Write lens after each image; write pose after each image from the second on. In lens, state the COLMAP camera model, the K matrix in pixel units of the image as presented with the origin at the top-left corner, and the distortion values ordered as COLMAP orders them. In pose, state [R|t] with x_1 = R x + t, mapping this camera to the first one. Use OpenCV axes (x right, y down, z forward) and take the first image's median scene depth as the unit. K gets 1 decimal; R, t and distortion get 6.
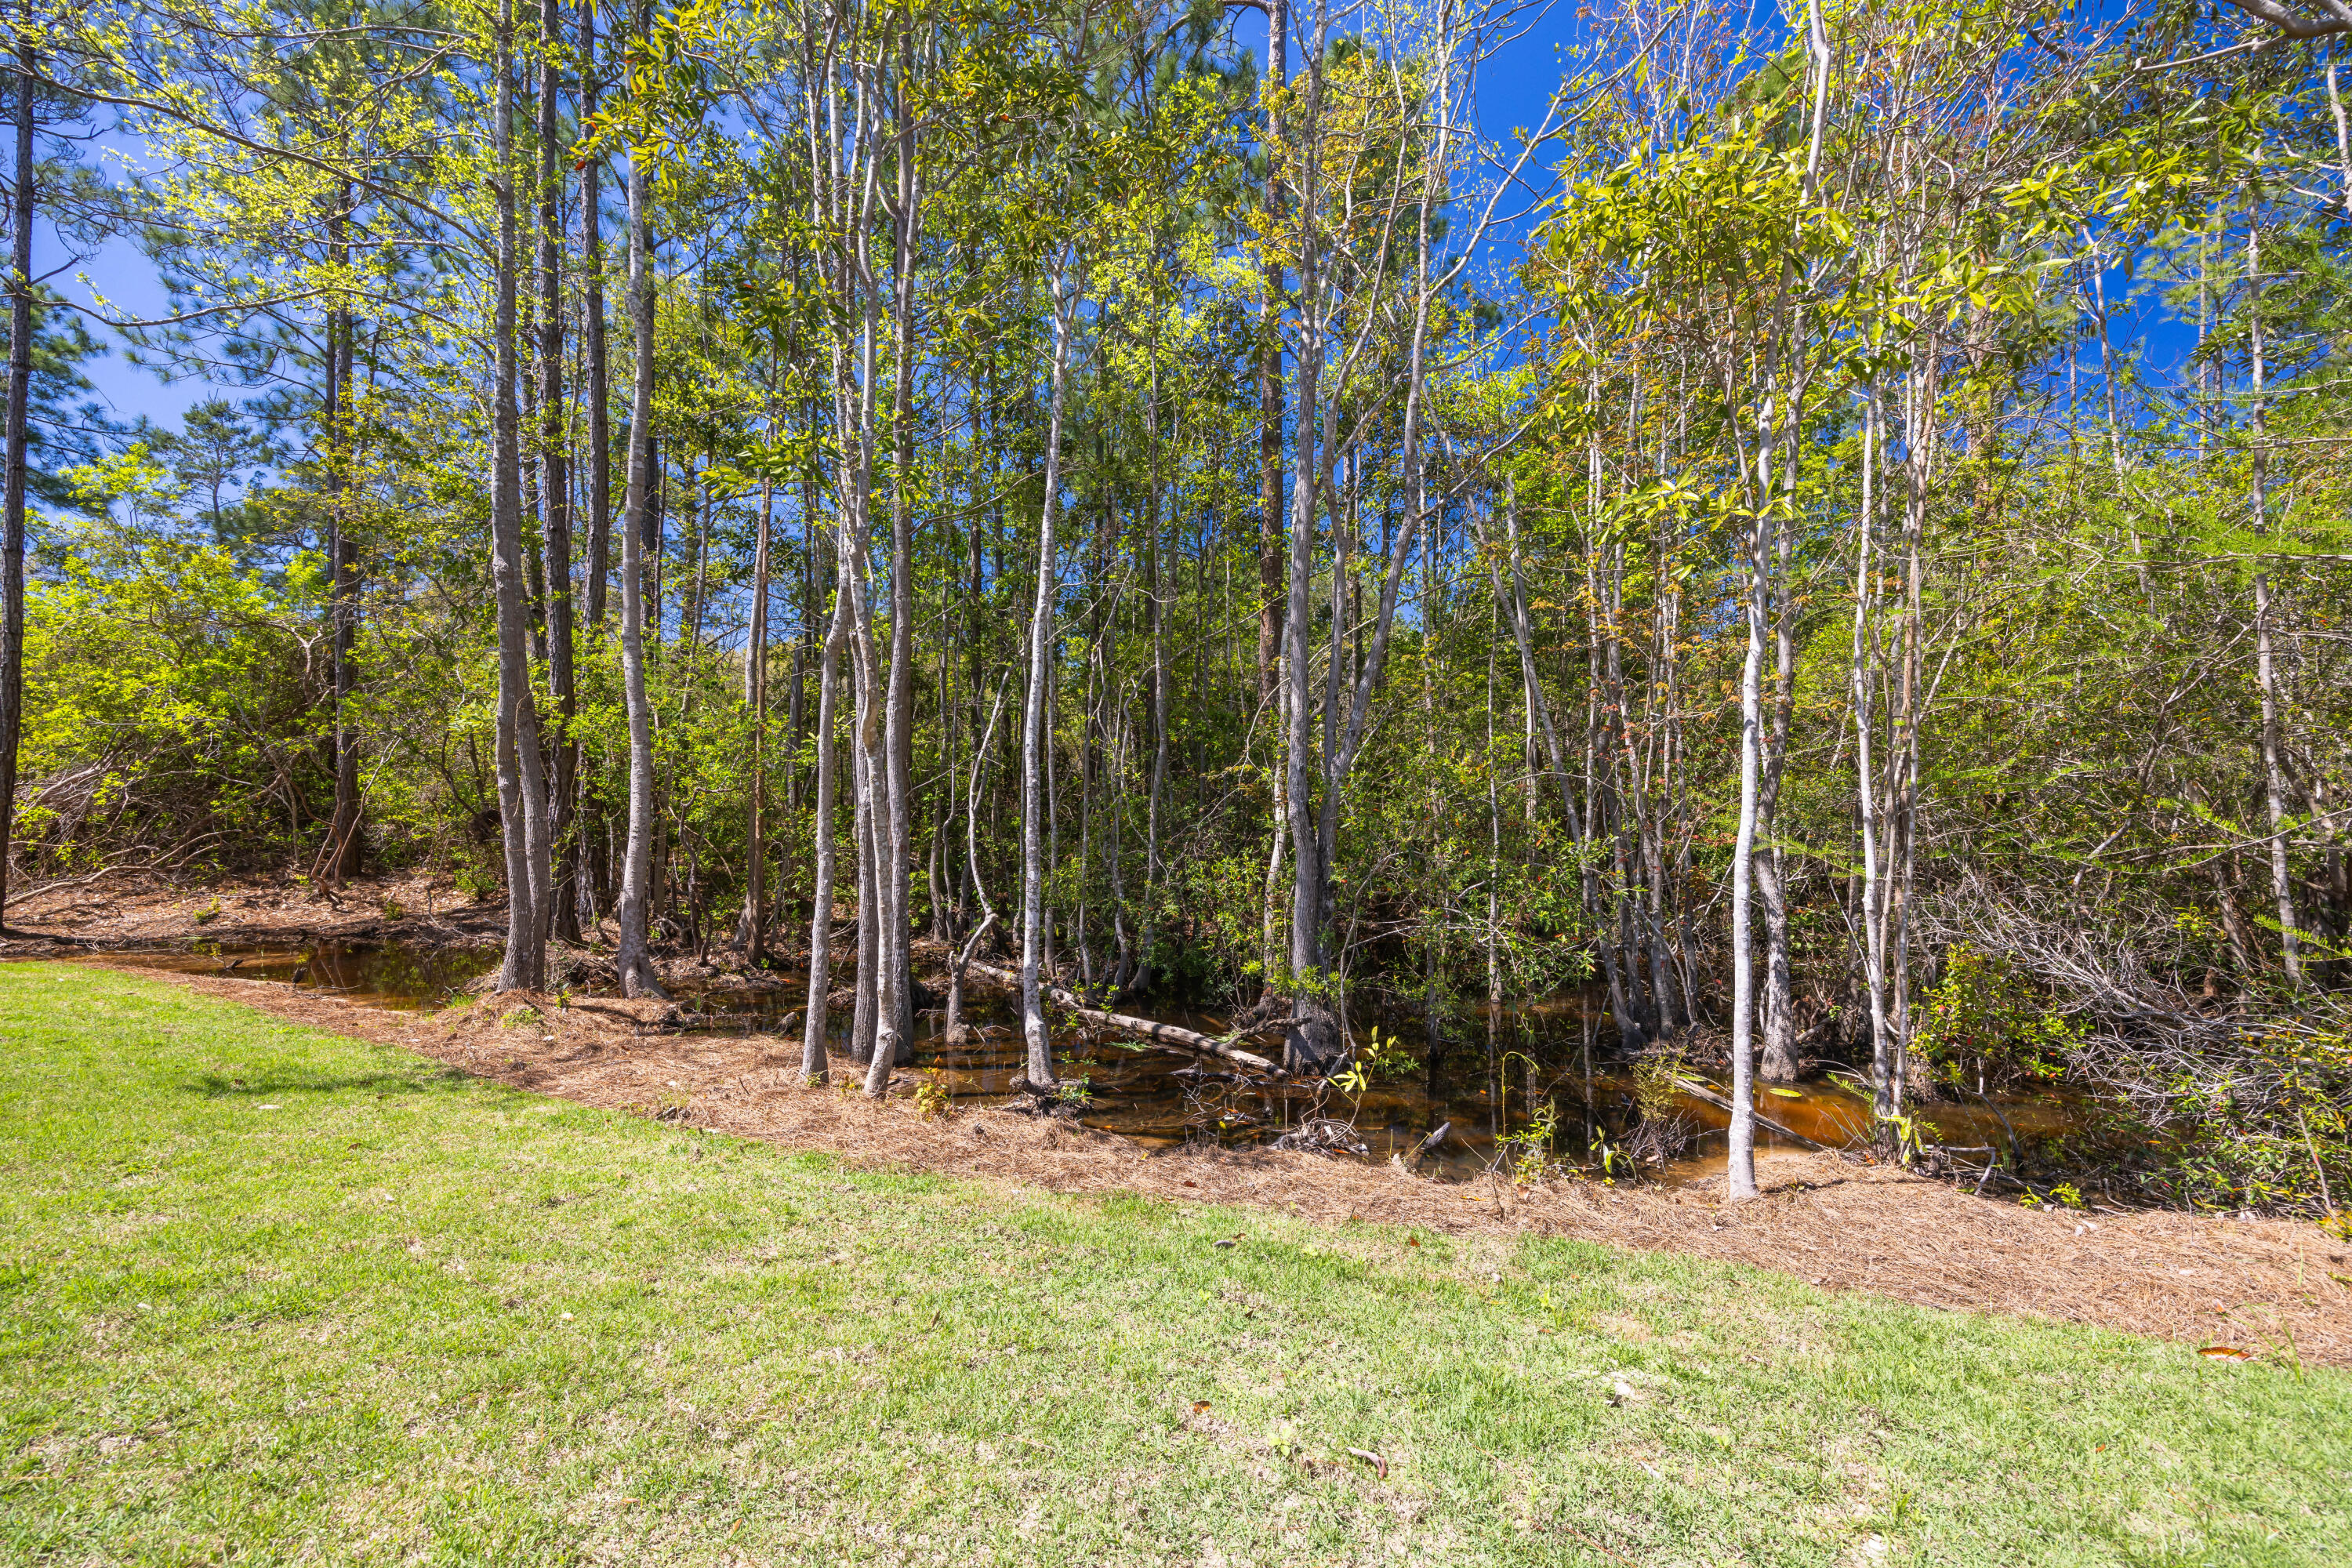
lens RADIAL K [[944.8, 0, 1182.8], [0, 944.8, 784.8], [0, 0, 1]] dist [-0.001397, 0.000312]
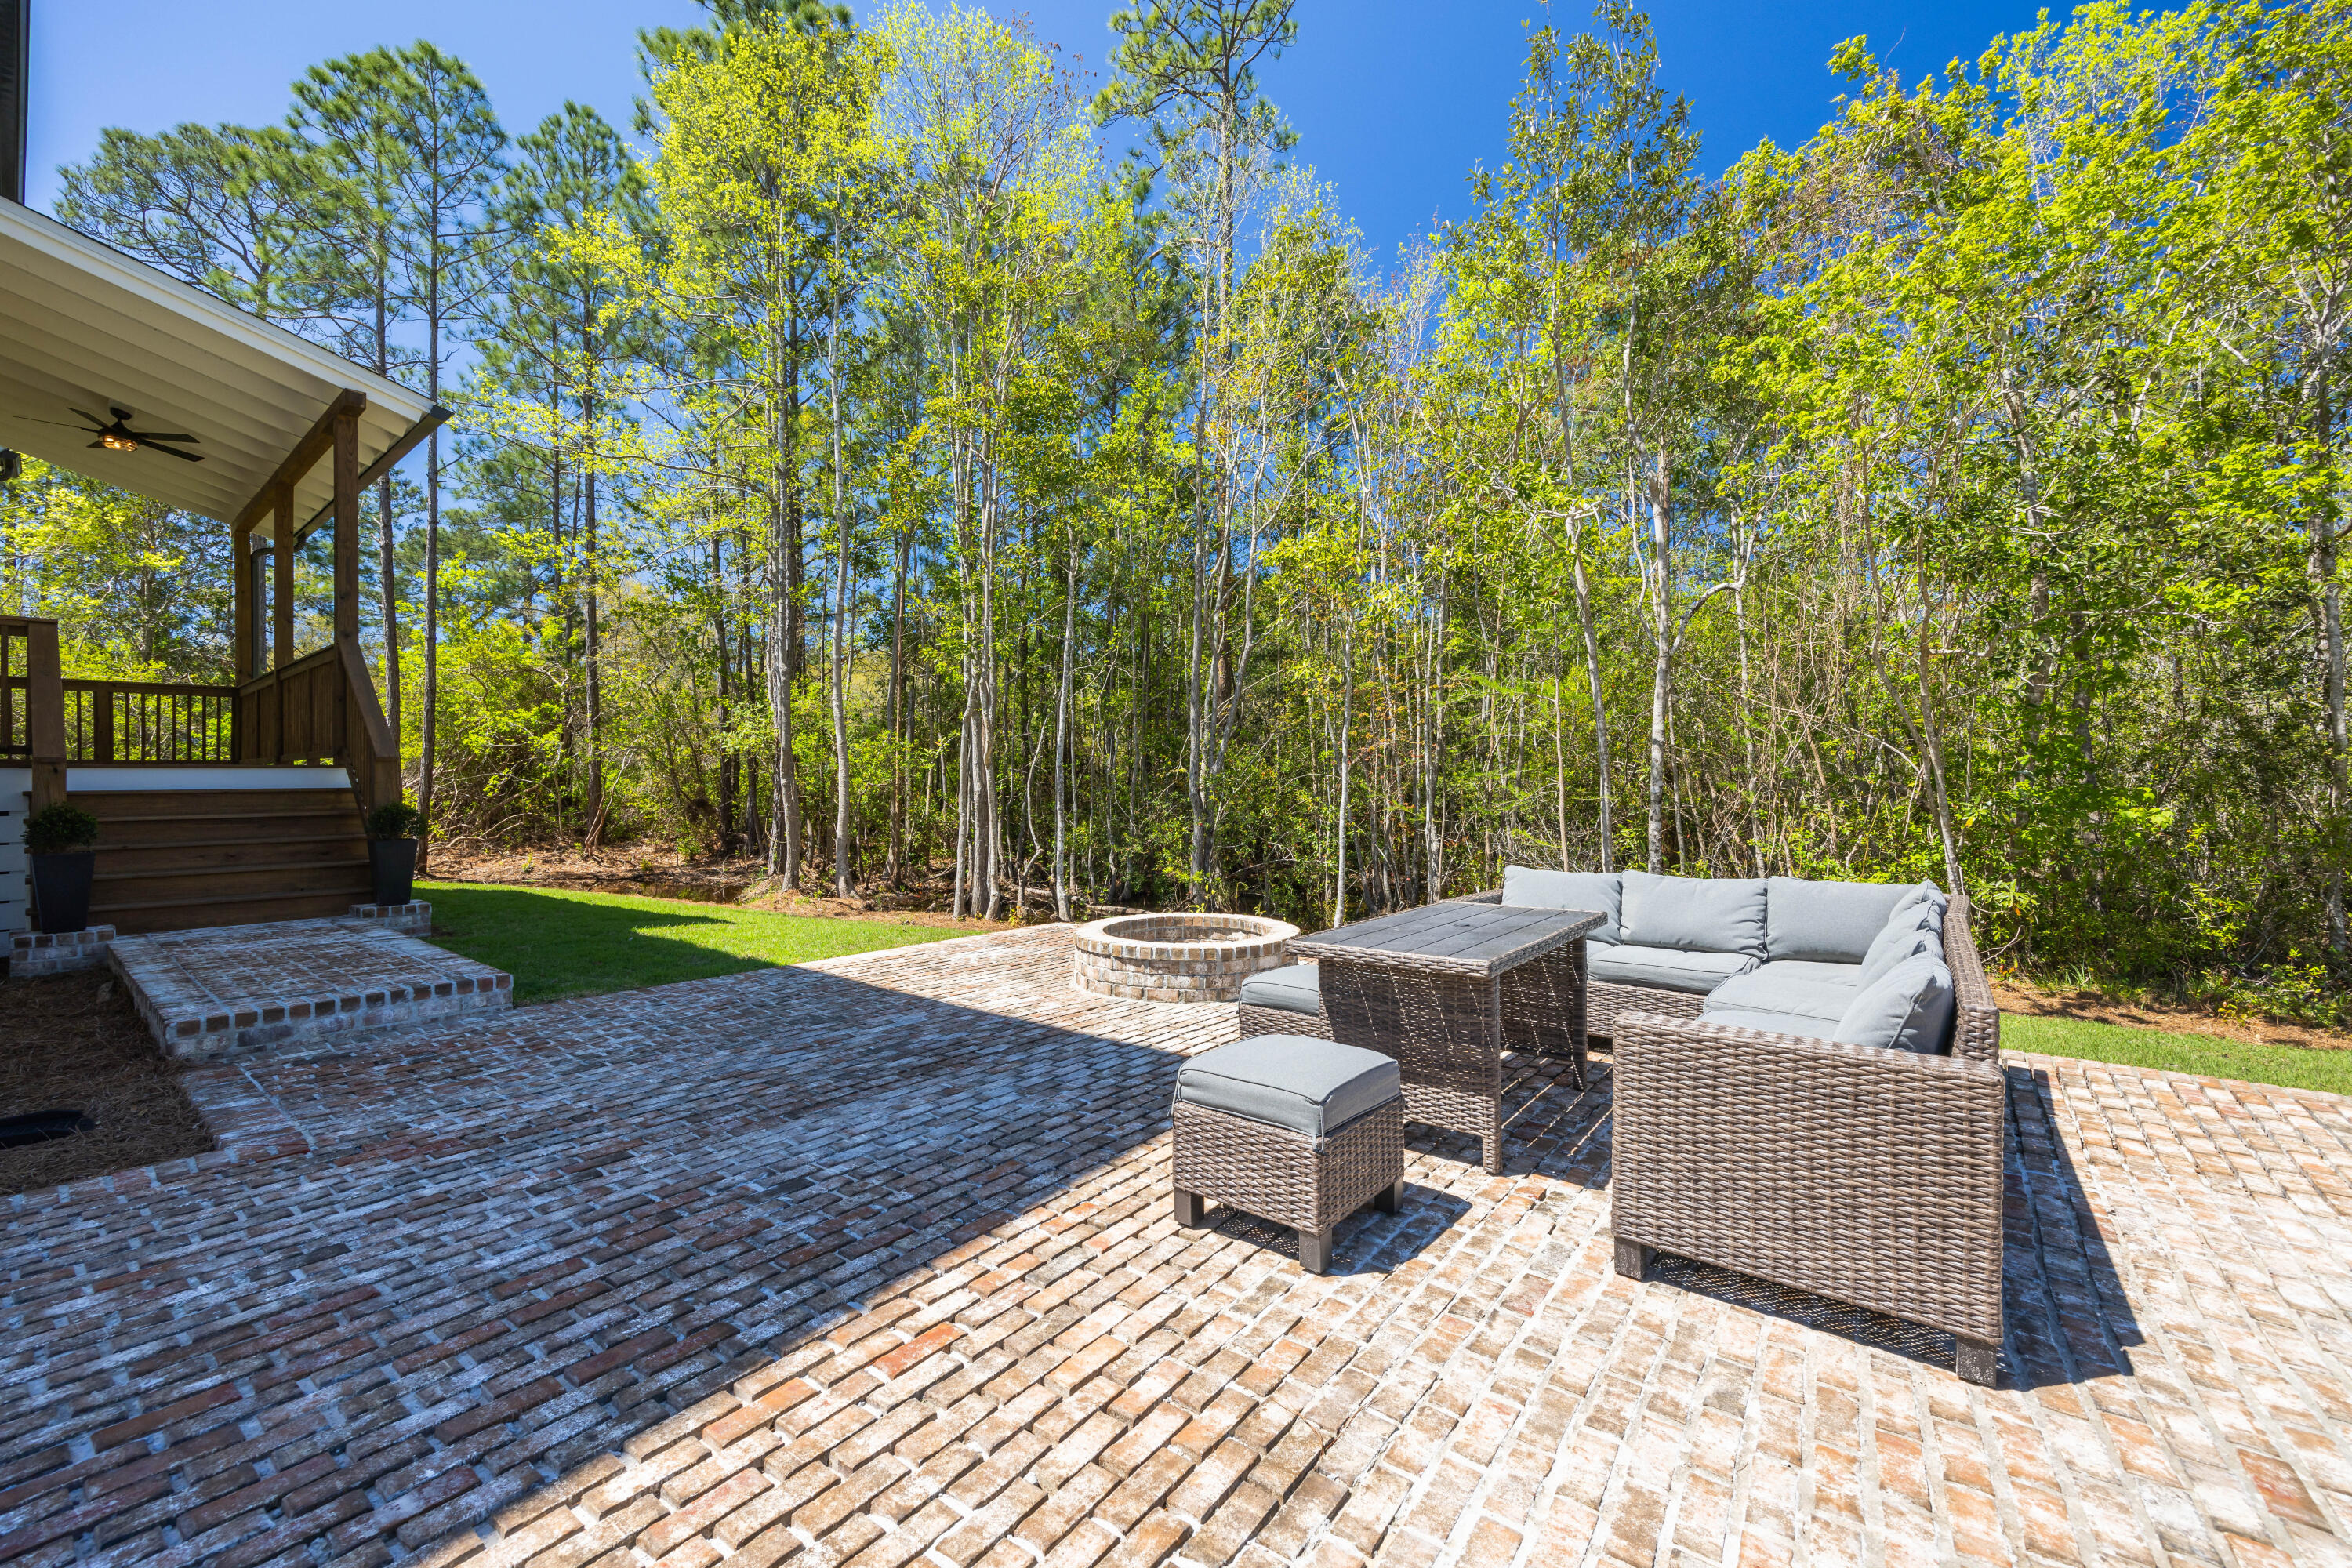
lens RADIAL K [[944.8, 0, 1182.8], [0, 944.8, 784.8], [0, 0, 1]] dist [-0.001397, 0.000312]
pose [[0.999307, -0.006225, -0.036696, 0.114157], [0.006642, 0.999915, 0.011241, -0.008575], [0.036623, -0.011477, 0.999263, -0.655581]]
